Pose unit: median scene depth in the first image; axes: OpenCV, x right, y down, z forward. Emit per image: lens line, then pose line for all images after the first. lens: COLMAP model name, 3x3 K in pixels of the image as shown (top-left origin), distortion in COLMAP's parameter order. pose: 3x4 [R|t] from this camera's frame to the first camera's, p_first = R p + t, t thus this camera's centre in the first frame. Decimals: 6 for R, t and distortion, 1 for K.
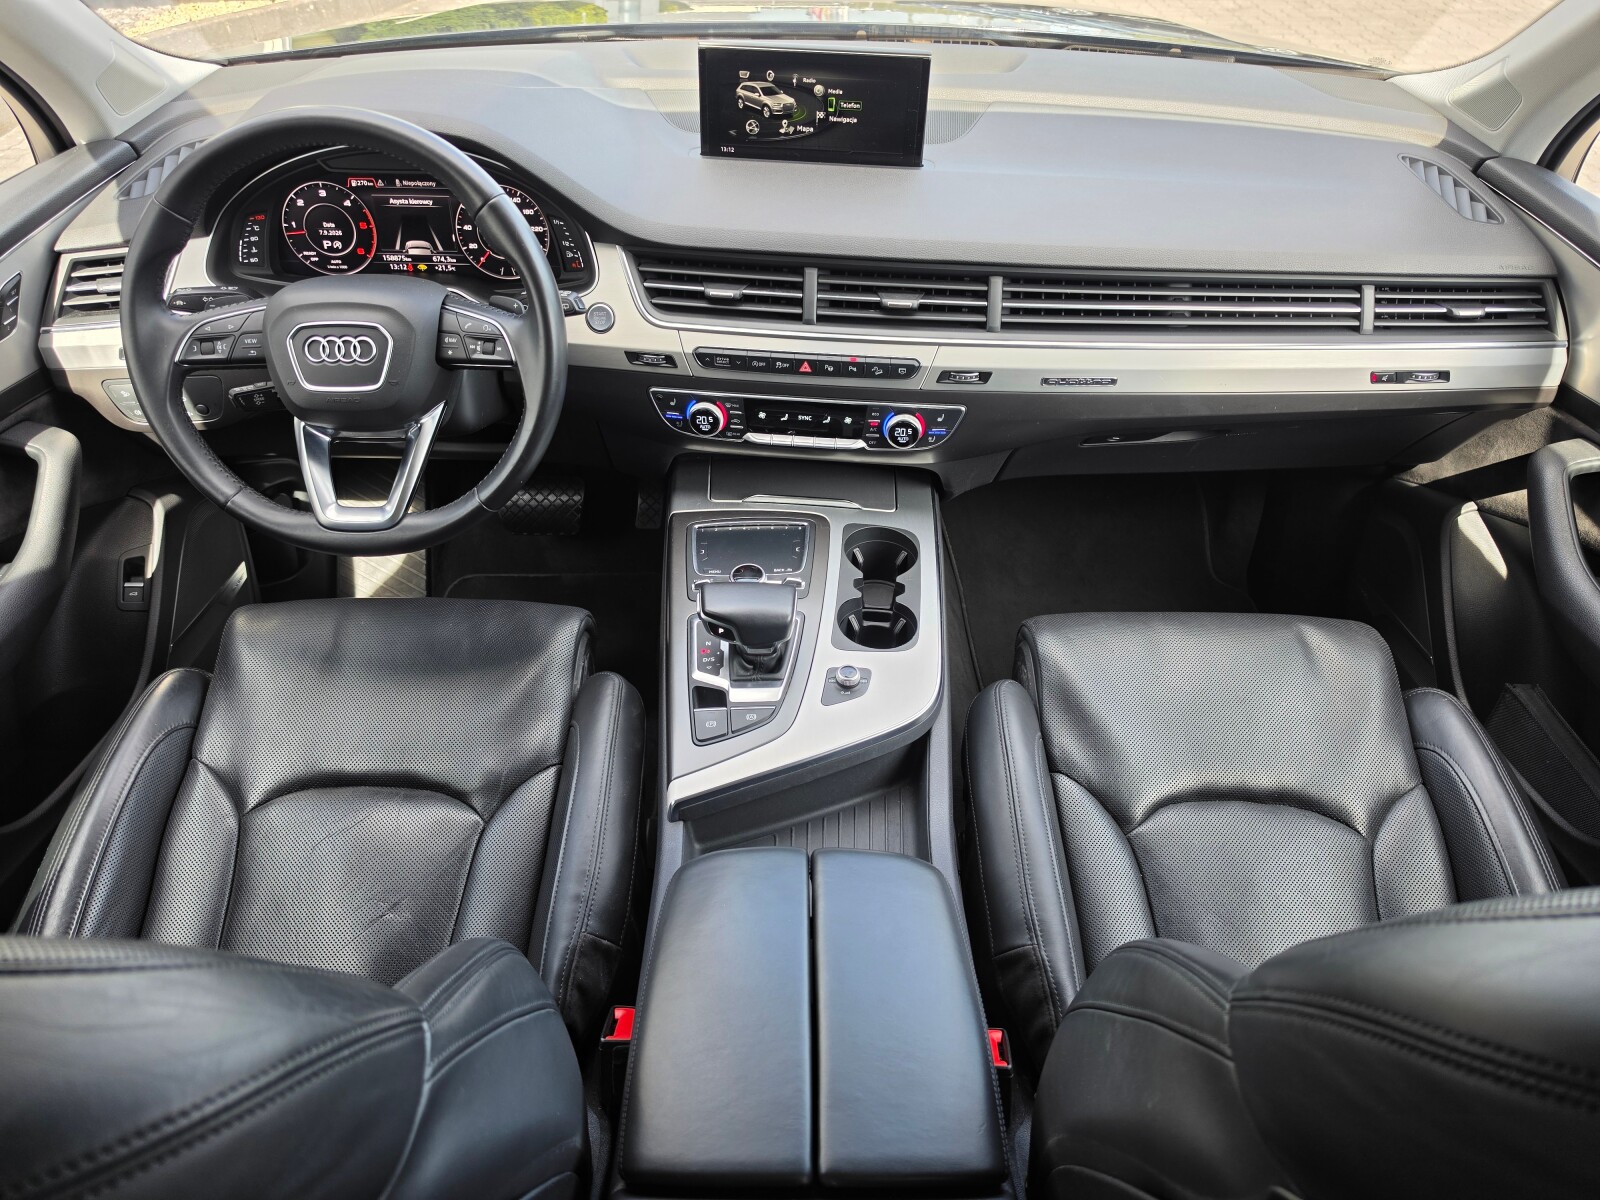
lens RADIAL K [[1129.4, 0, 797.6], [0, 1129.4, 596.1], [0, 0, 1]] dist [0.052959, -0.082882]
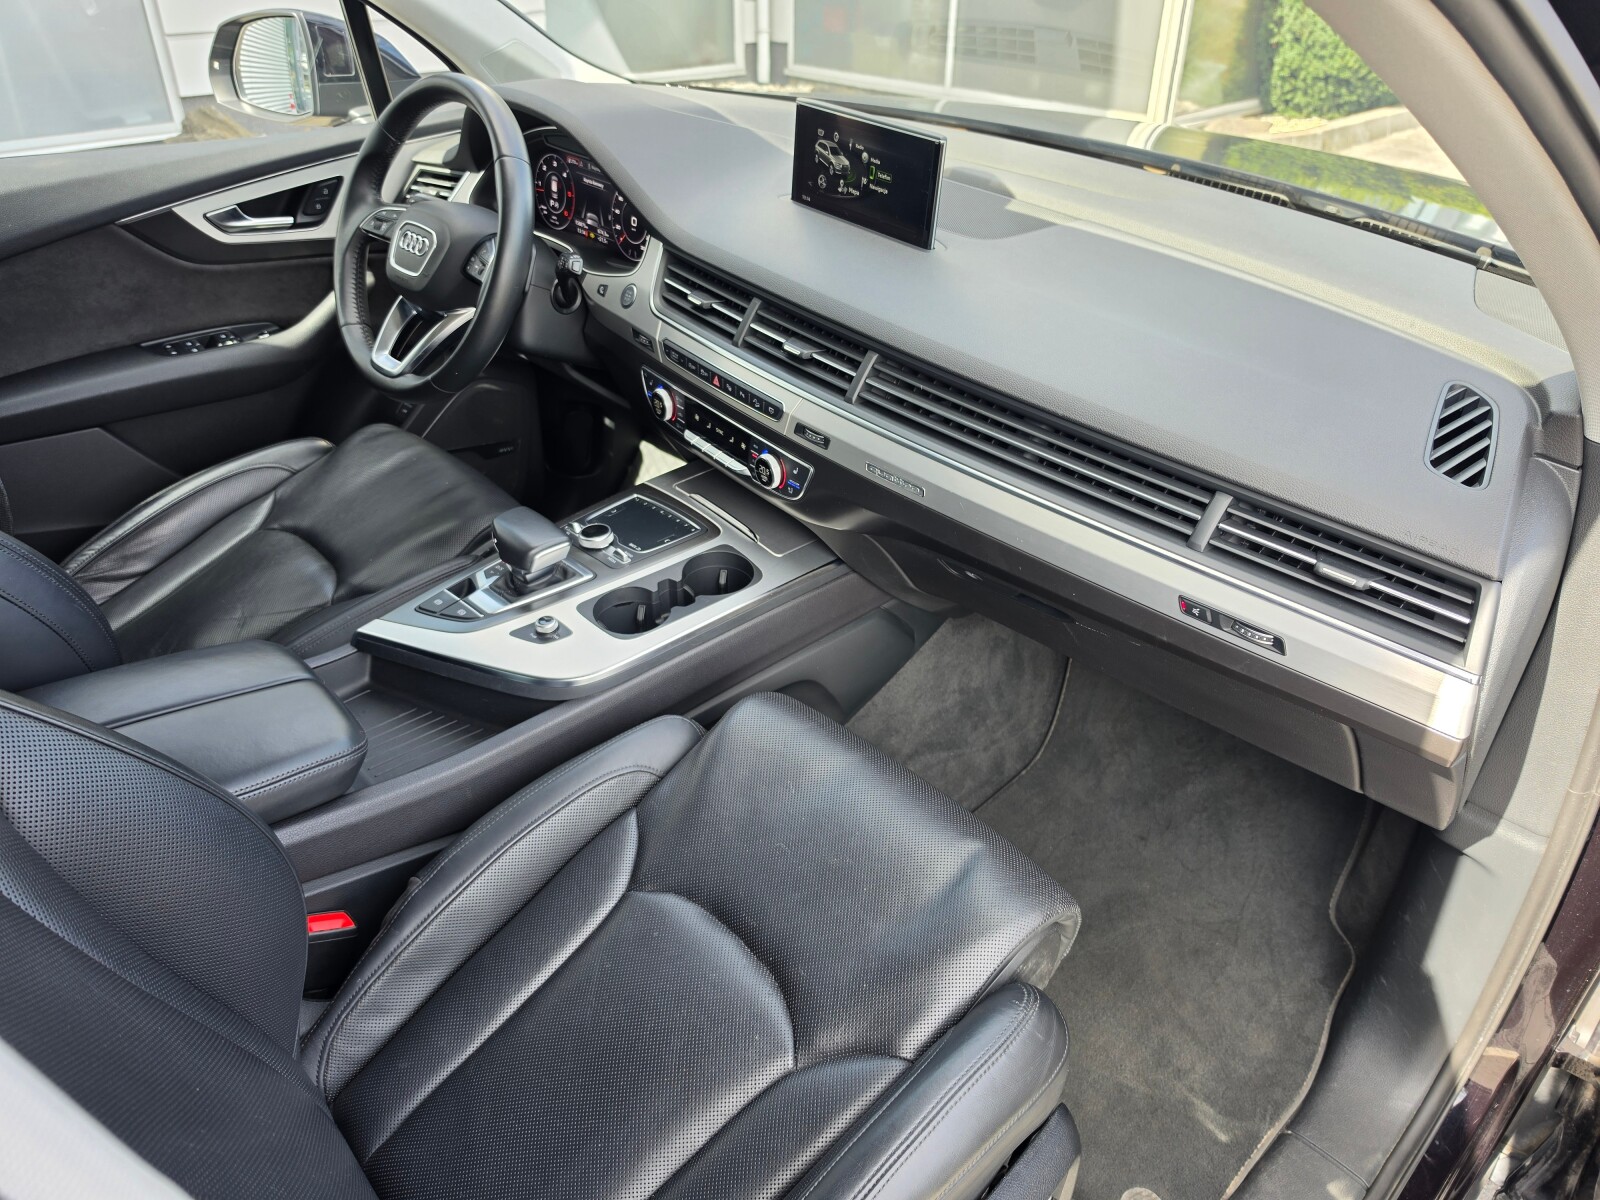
lens RADIAL K [[1129.4, 0, 789.4], [0, 1129.4, 590.2], [0, 0, 1]] dist [0.052959, -0.082882]
pose [[0.688214, 0.399674, -0.605494, 0.774049], [-0.473731, 0.879658, 0.042193, -0.104091], [0.549491, 0.257803, 0.794731, 0.230734]]
